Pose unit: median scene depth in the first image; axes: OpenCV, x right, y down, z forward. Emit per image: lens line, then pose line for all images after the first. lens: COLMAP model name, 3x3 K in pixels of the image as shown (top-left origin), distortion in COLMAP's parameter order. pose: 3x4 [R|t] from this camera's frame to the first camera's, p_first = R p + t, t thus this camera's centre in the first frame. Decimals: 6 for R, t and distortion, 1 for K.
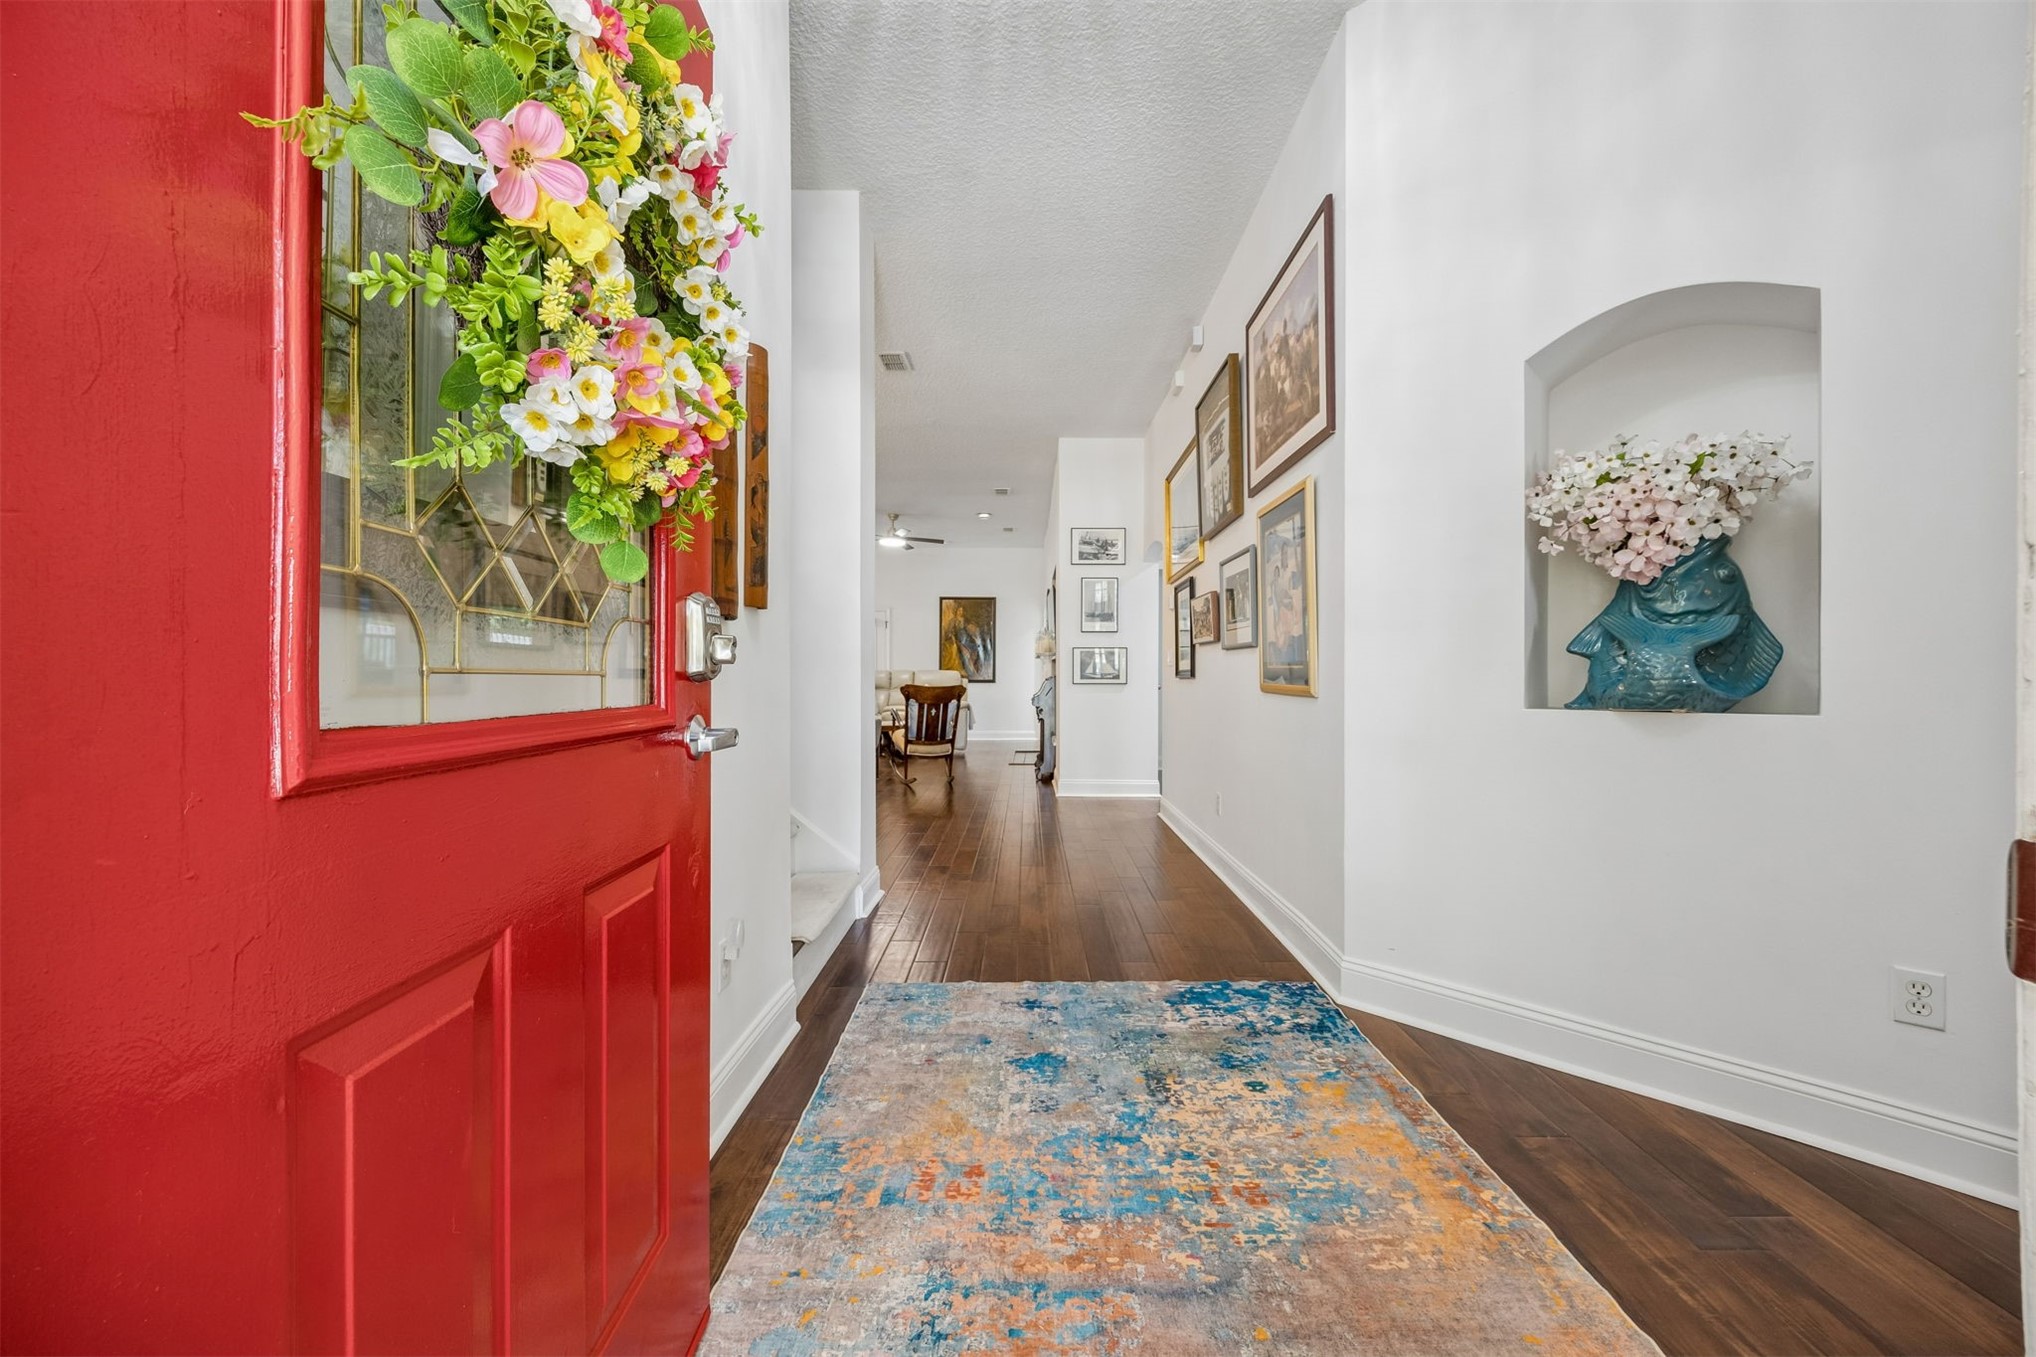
lens RADIAL K [[779.7, 0, 1019.9], [0, 779.7, 672.3], [0, 0, 1]] dist [-0.002120, 0.000540]
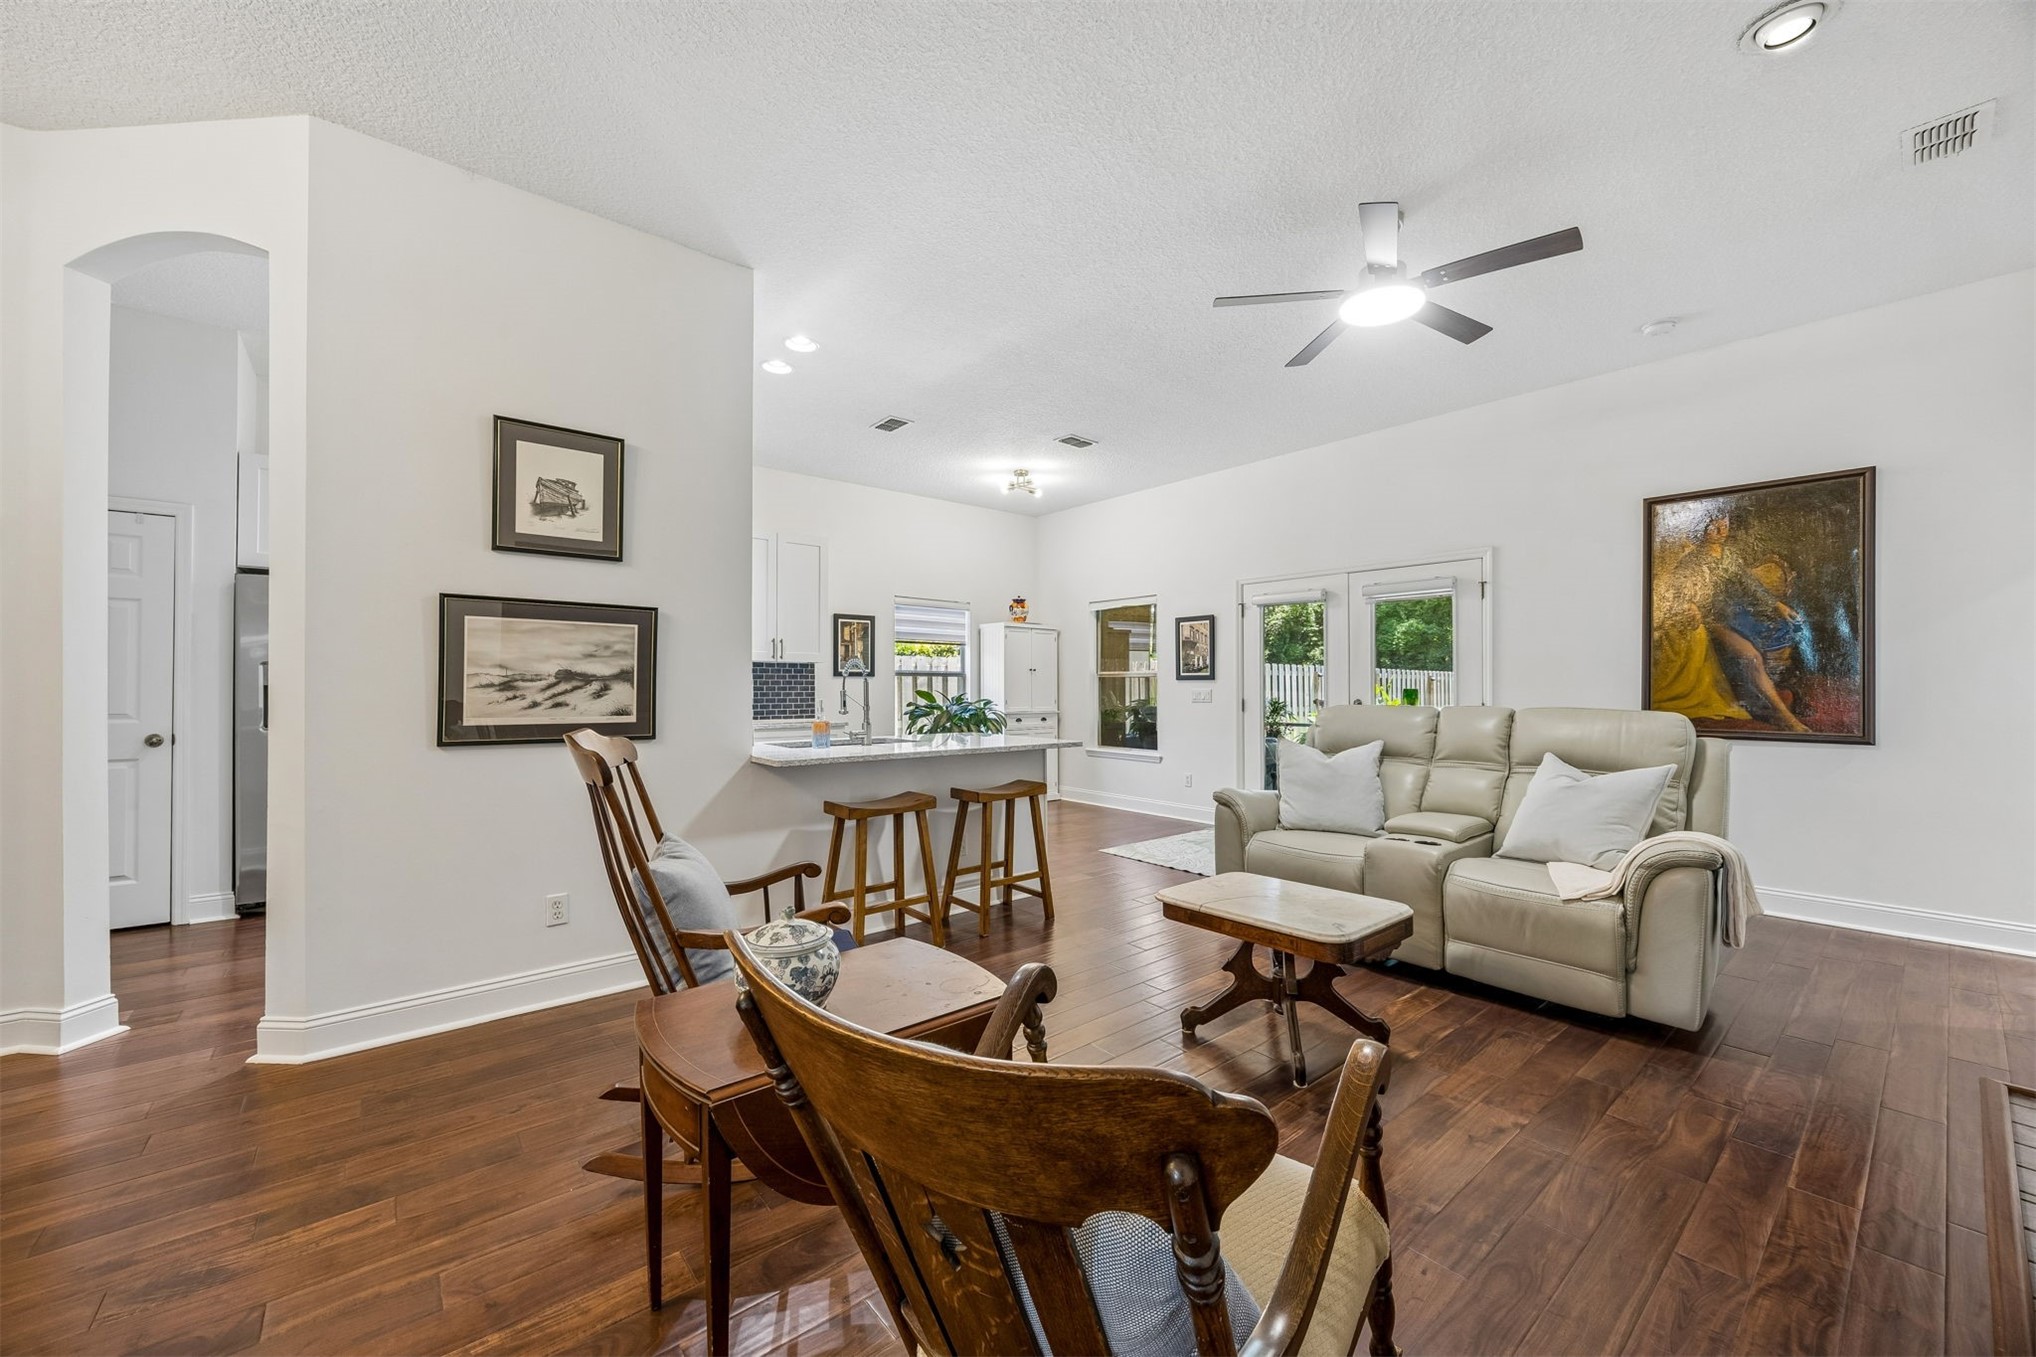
lens RADIAL K [[779.7, 0, 1016.9], [0, 779.7, 677.6], [0, 0, 1]] dist [-0.002120, 0.000540]
pose [[0.646735, -0.008237, -0.762670, -0.032345], [0.004003, 0.999965, -0.007405, -0.023239], [0.762704, 0.001736, 0.646745, 1.023059]]
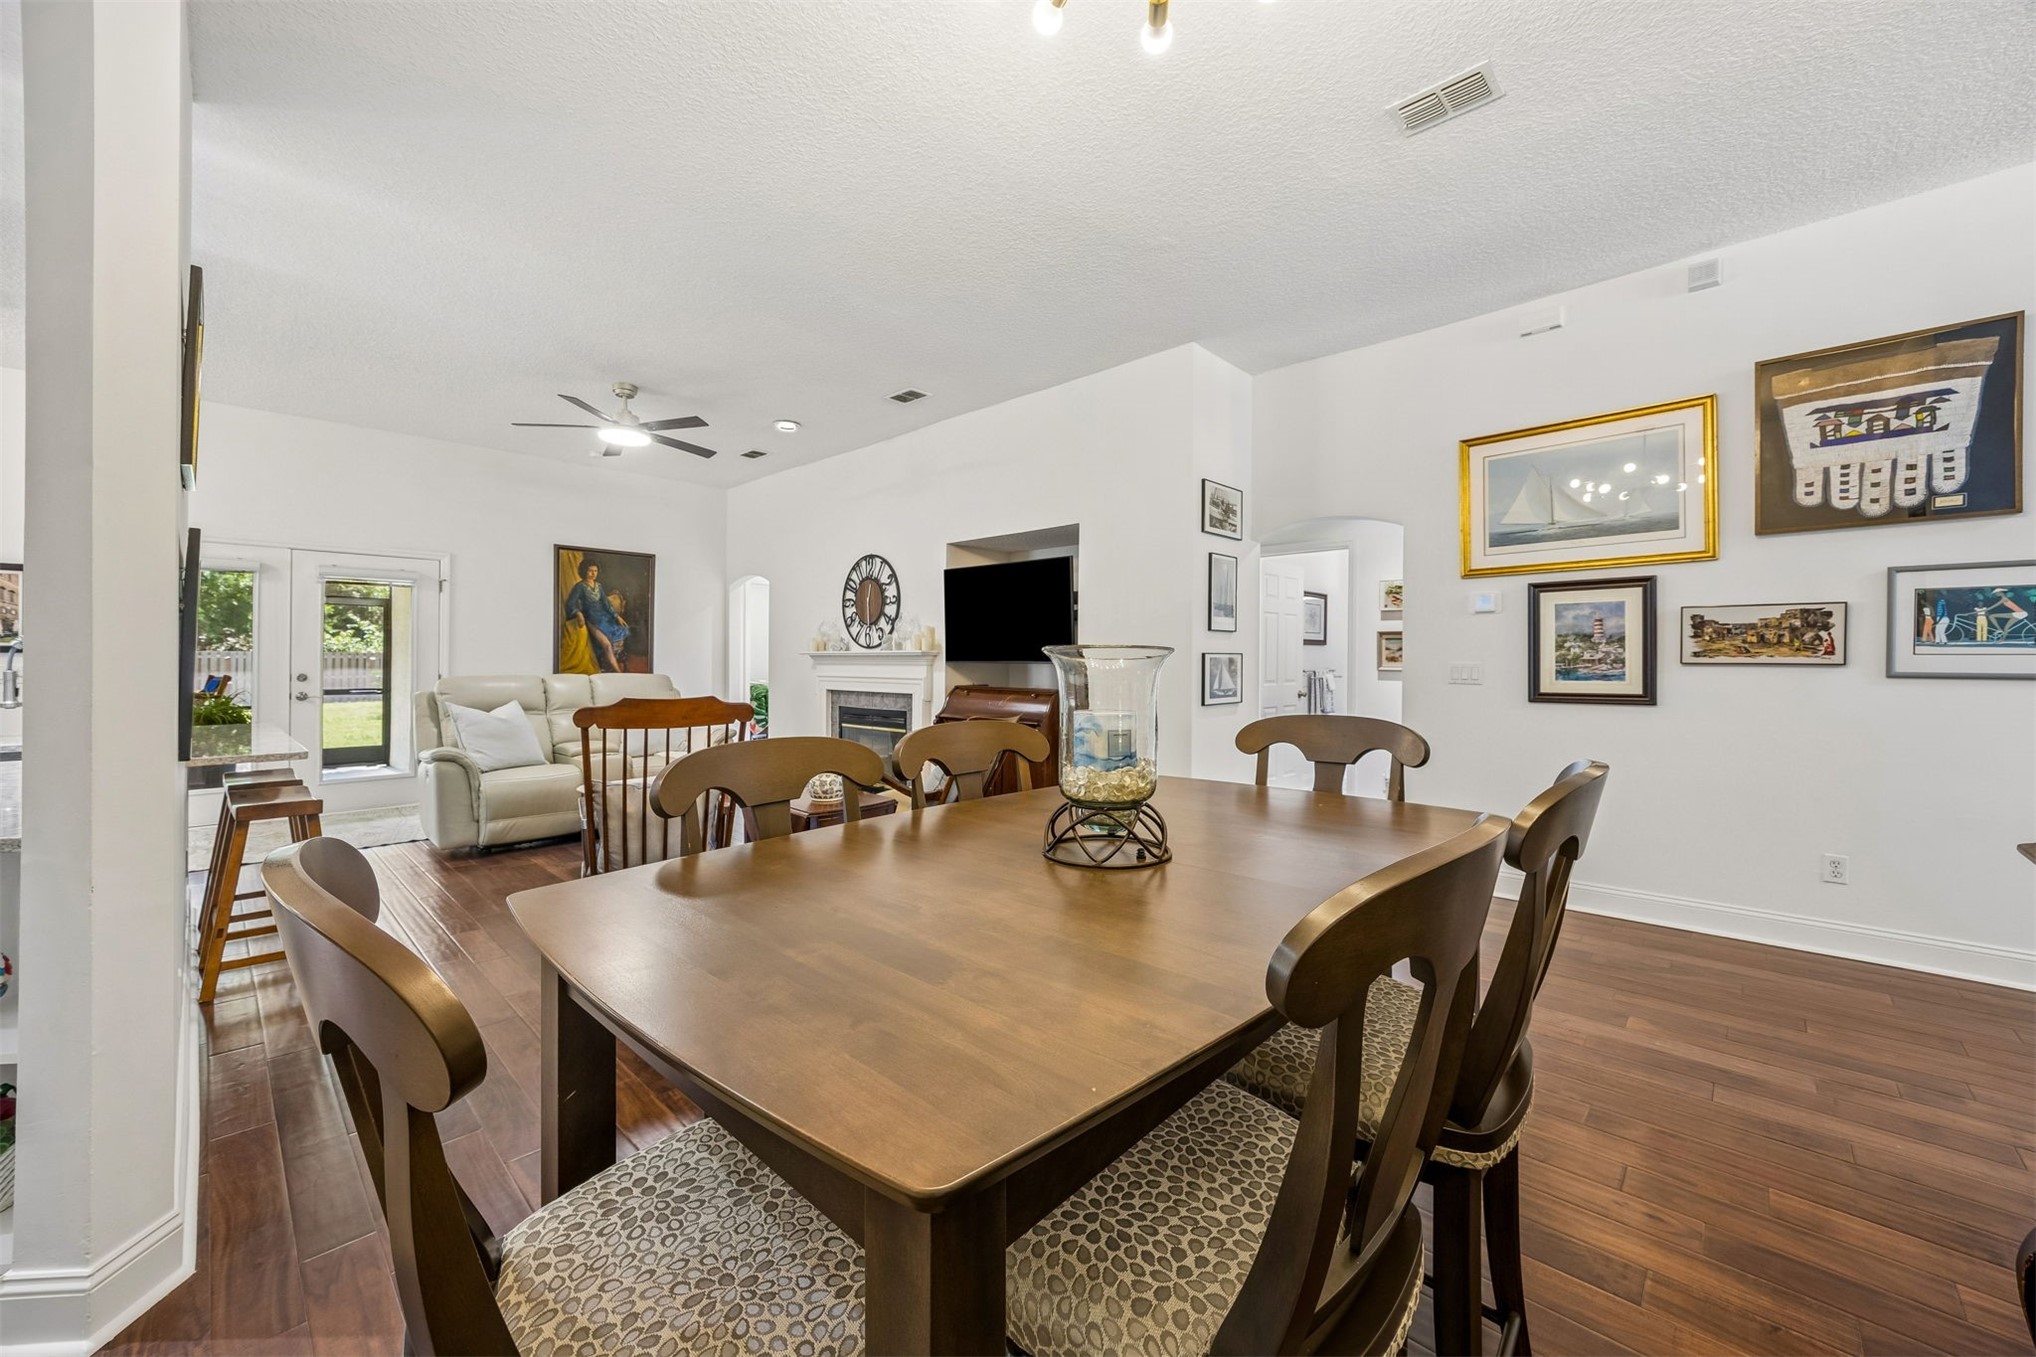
lens RADIAL K [[779.7, 0, 1025.2], [0, 779.7, 676.3], [0, 0, 1]] dist [-0.002120, 0.000540]
pose [[0.683074, -0.008376, 0.730301, -0.543346], [-0.008711, 0.999770, 0.019614, -0.023620], [-0.730297, -0.019759, 0.682844, 0.646832]]
